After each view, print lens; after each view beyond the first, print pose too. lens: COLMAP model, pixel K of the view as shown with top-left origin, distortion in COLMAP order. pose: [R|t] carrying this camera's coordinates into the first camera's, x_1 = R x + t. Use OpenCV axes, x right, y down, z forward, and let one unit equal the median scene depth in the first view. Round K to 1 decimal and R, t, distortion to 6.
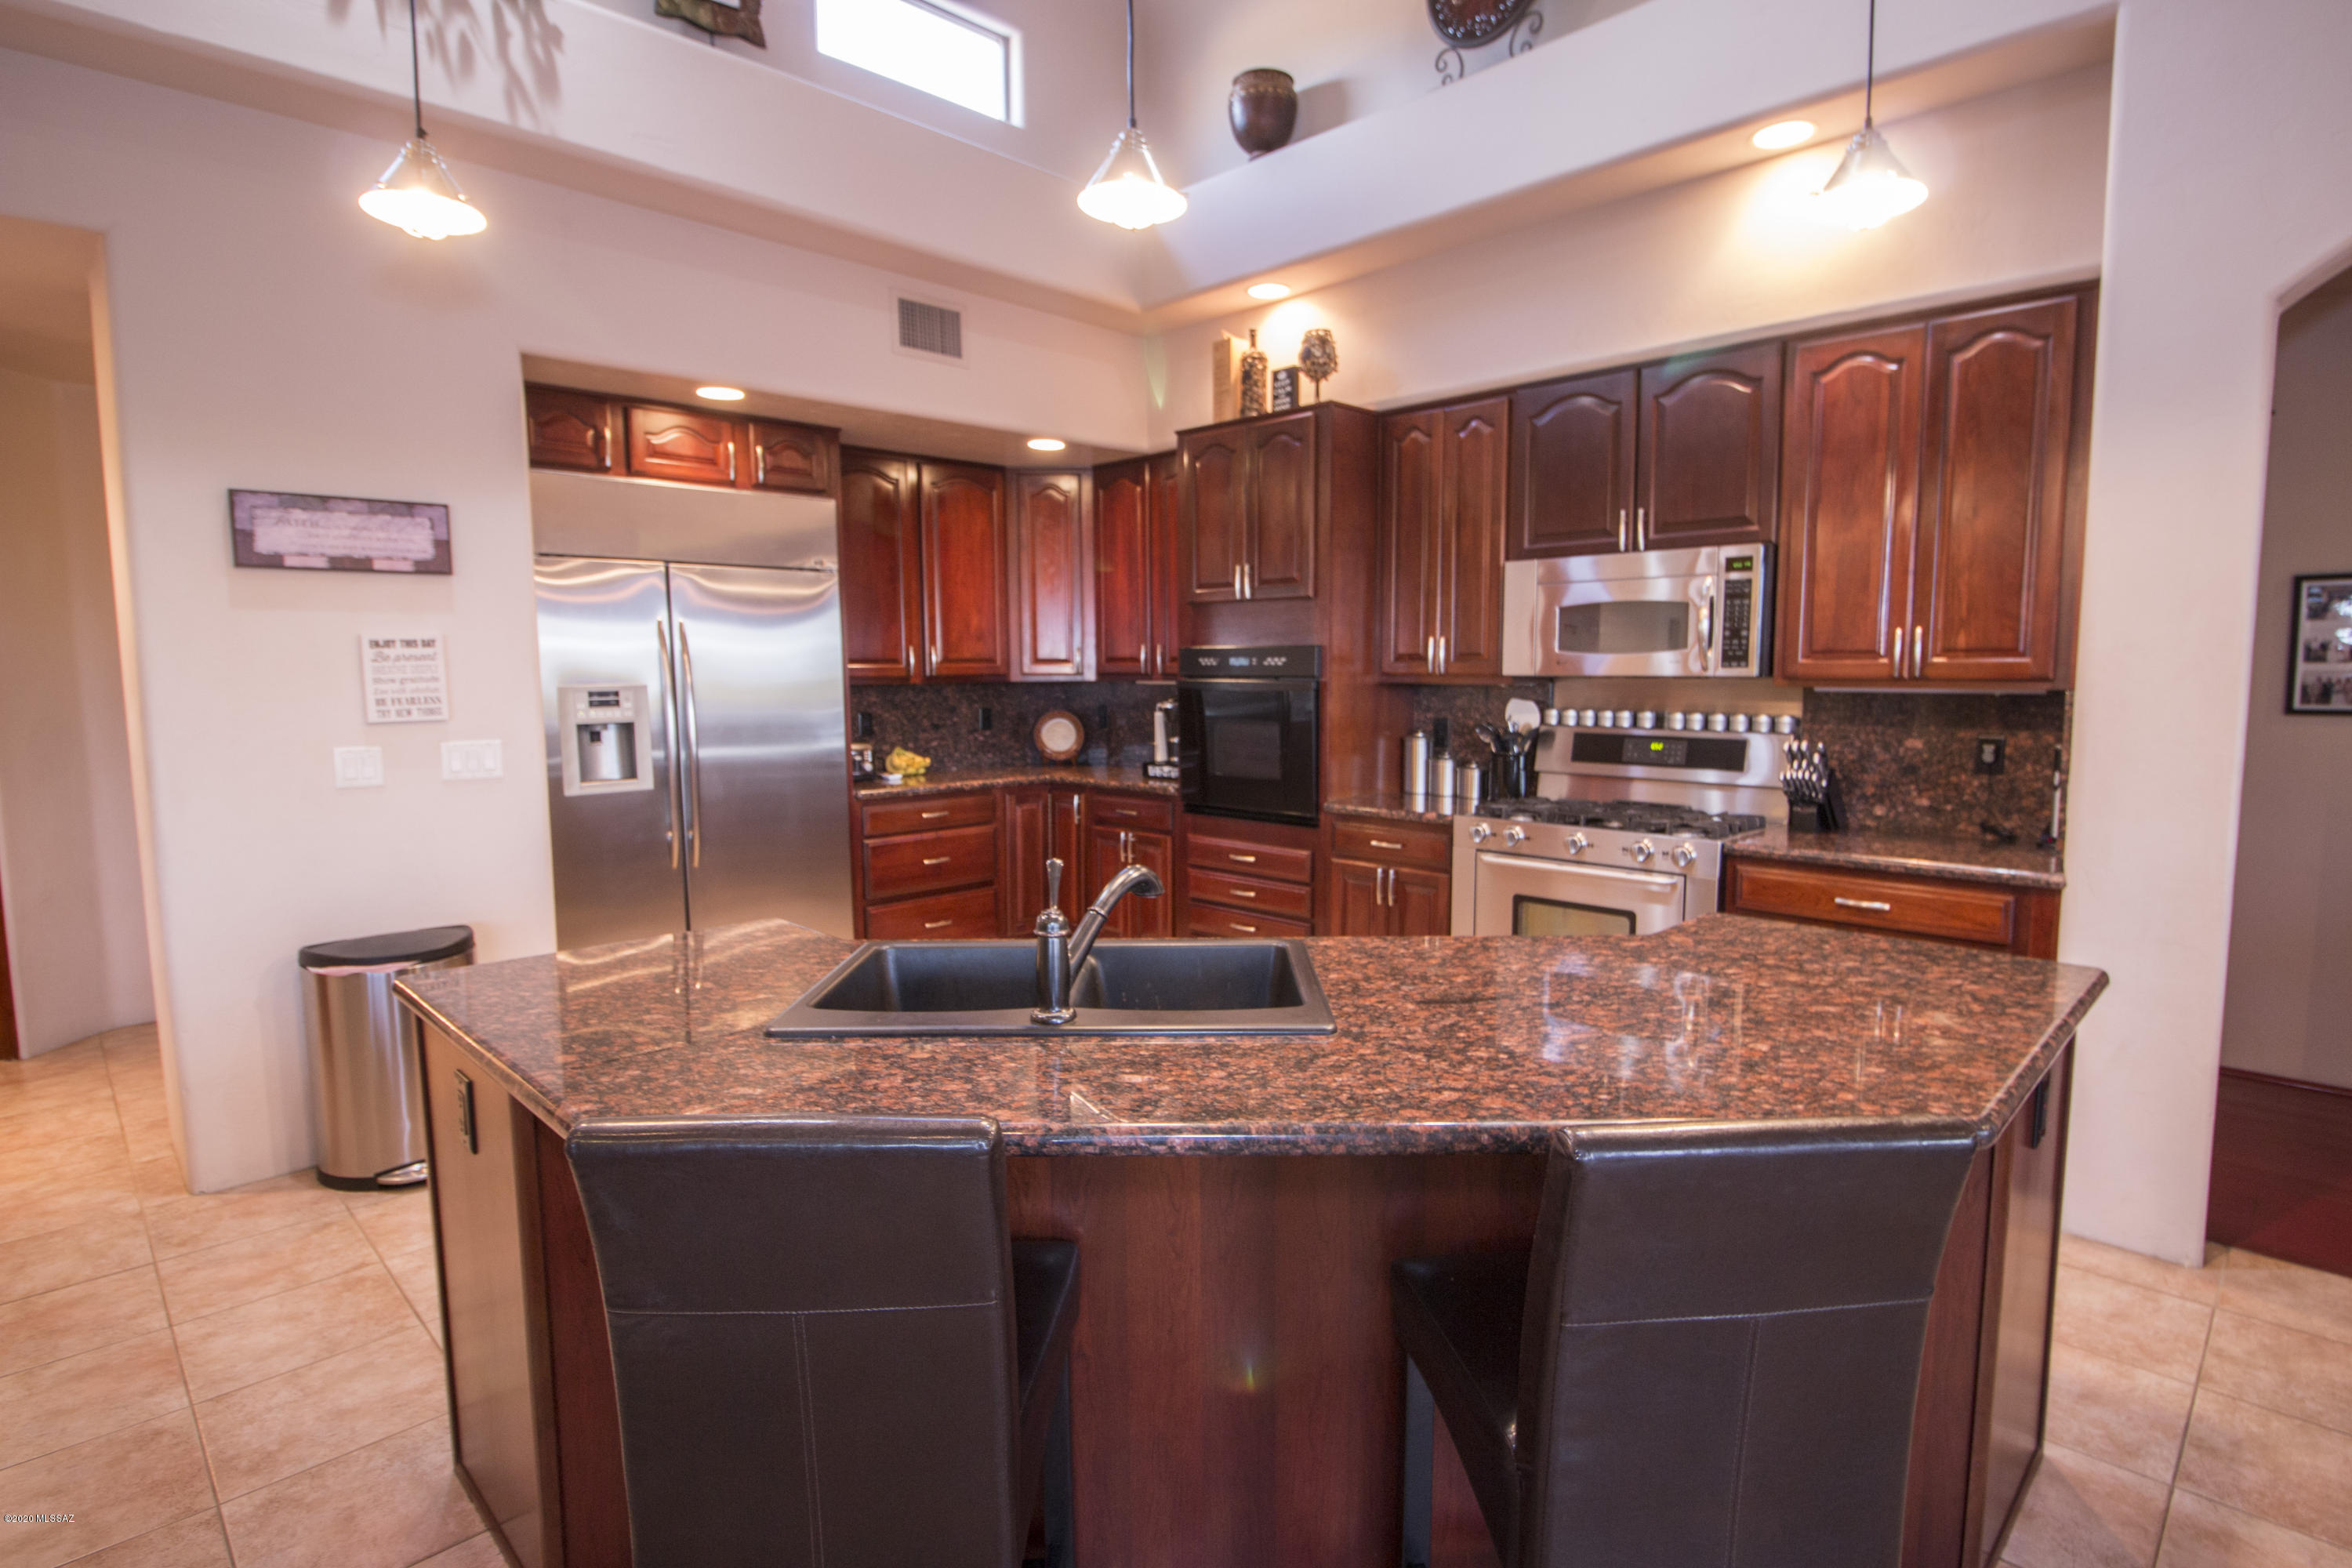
lens RADIAL K [[1185.1, 0, 1193.6], [0, 1185.1, 784.1], [0, 0, 1]] dist [-0.006671, -0.001393]
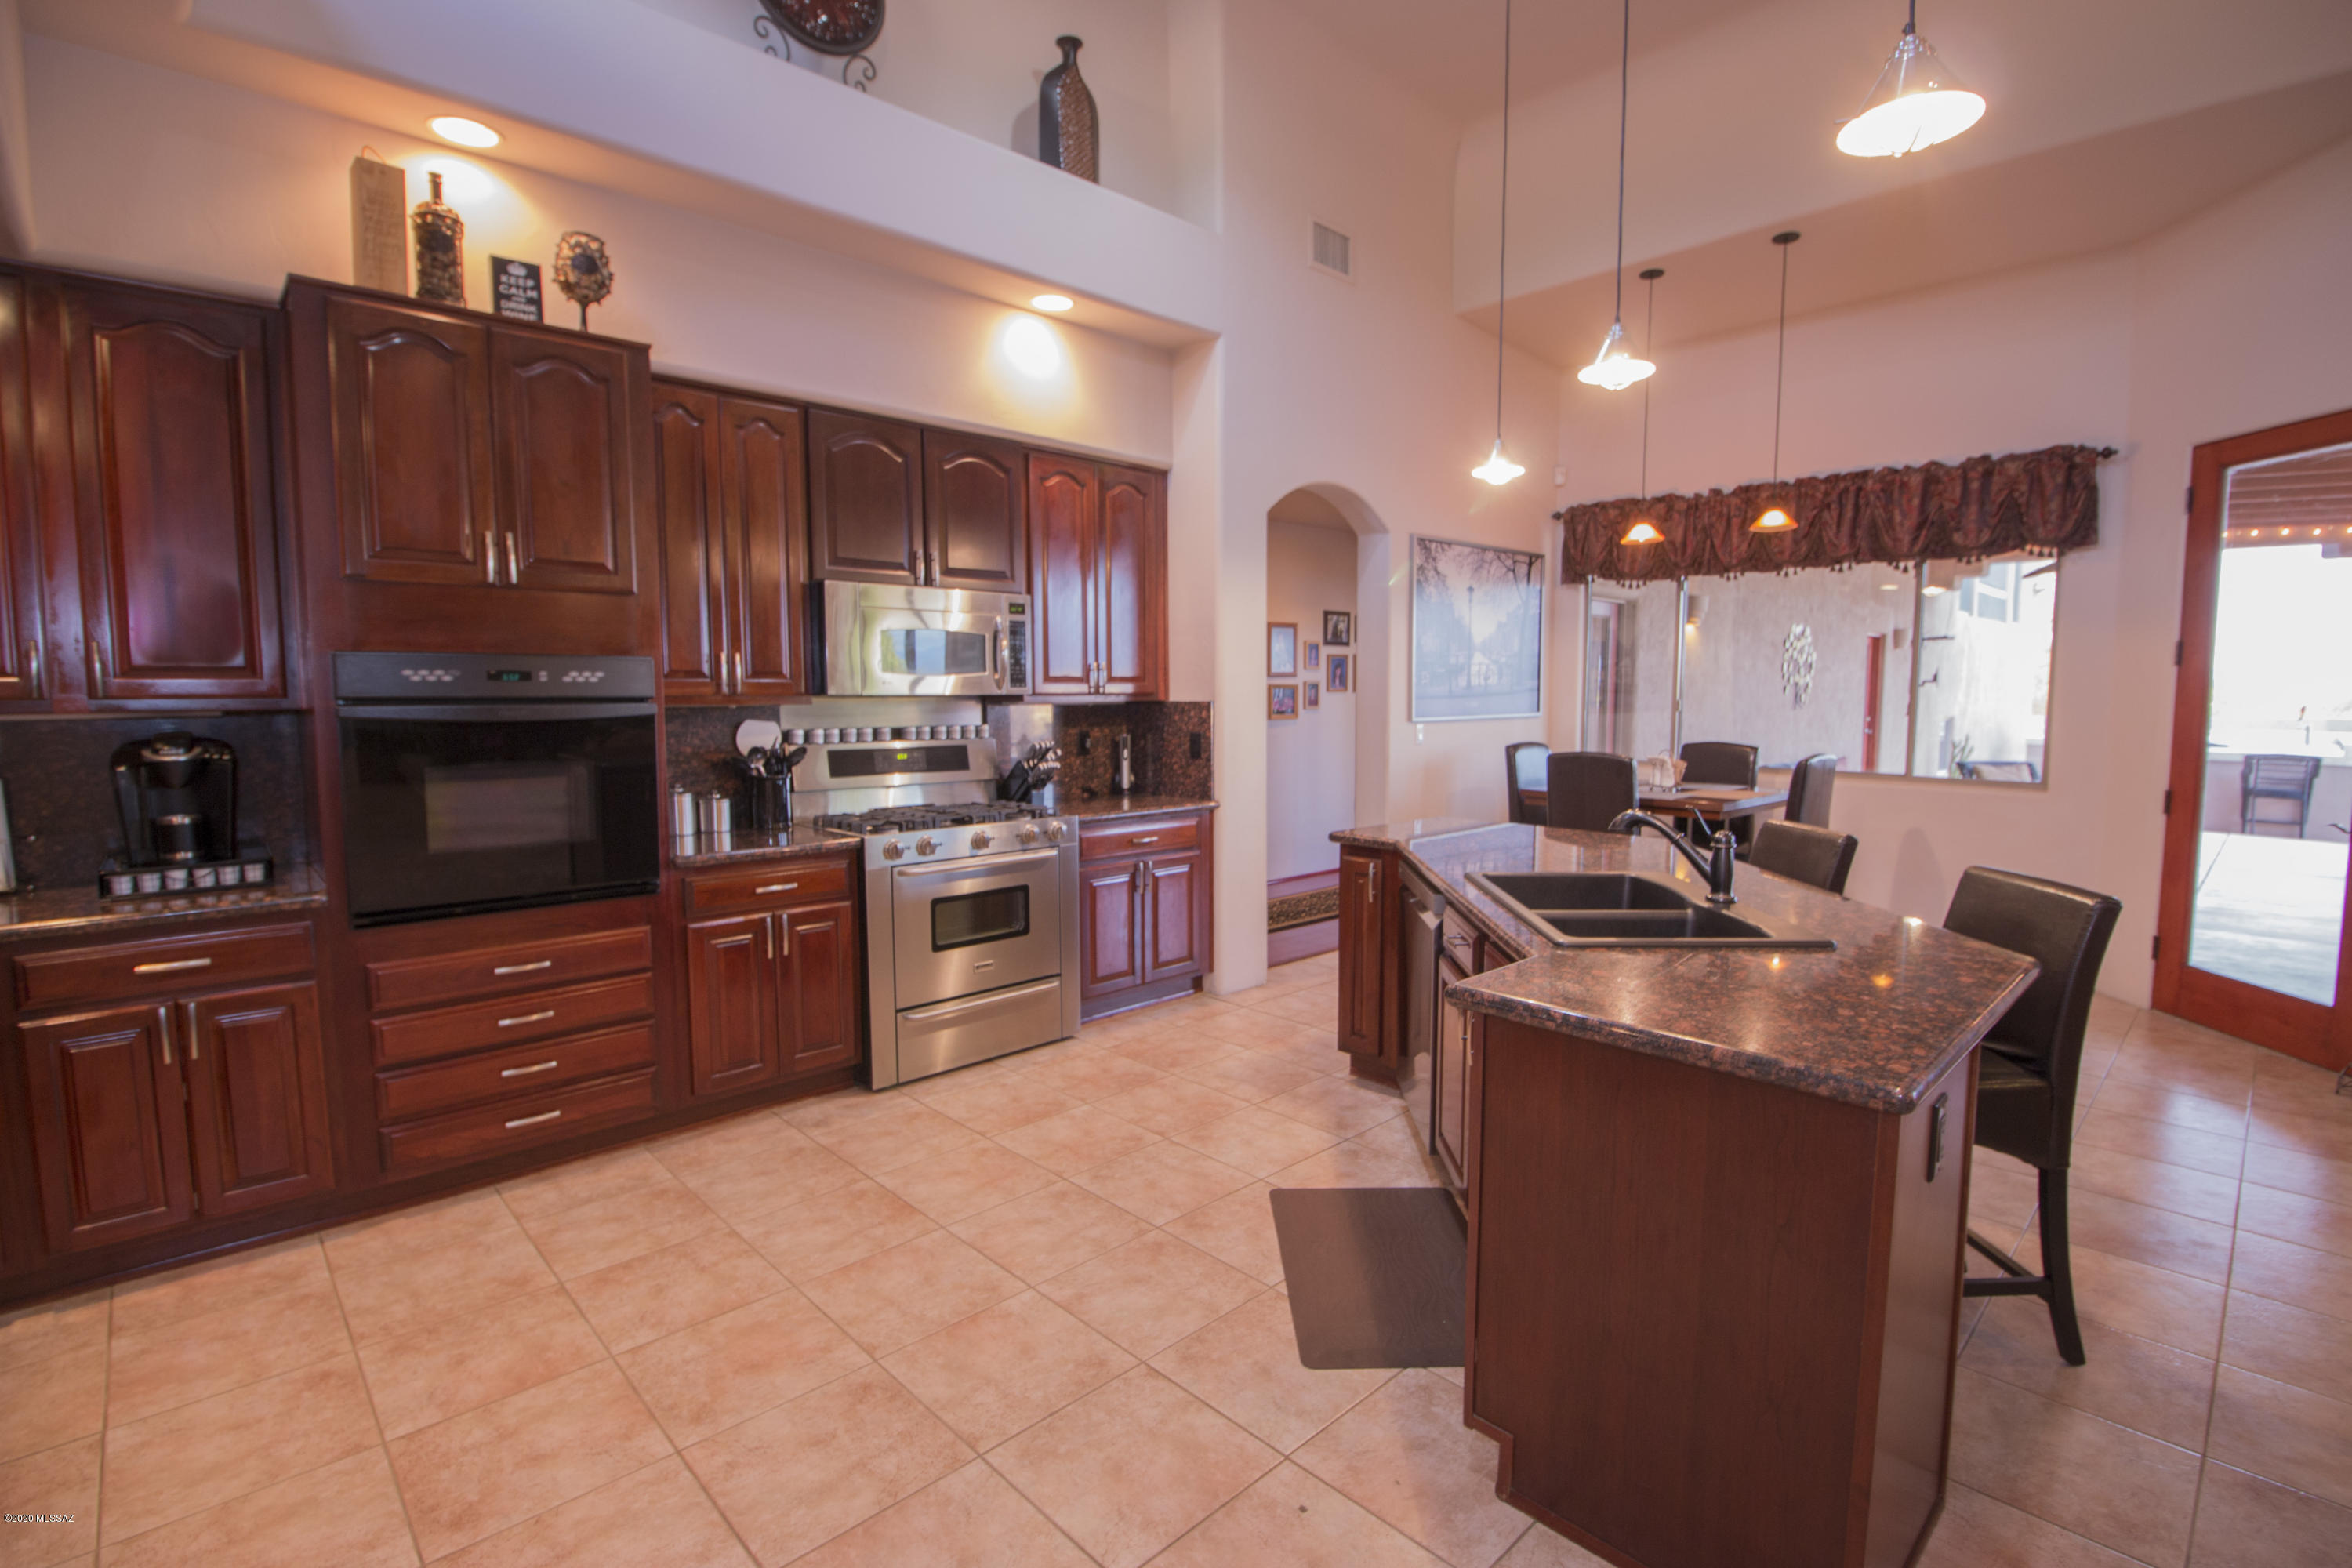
lens RADIAL K [[1081.4, 0, 1194.2], [0, 1081.4, 780.3], [0, 0, 1]] dist [-0.000378, -0.012824]
pose [[0.018259, -0.079341, 0.996680, -0.675796], [0.102393, 0.991754, 0.077074, -0.063189], [-0.994576, 0.100646, 0.026232, 0.720203]]
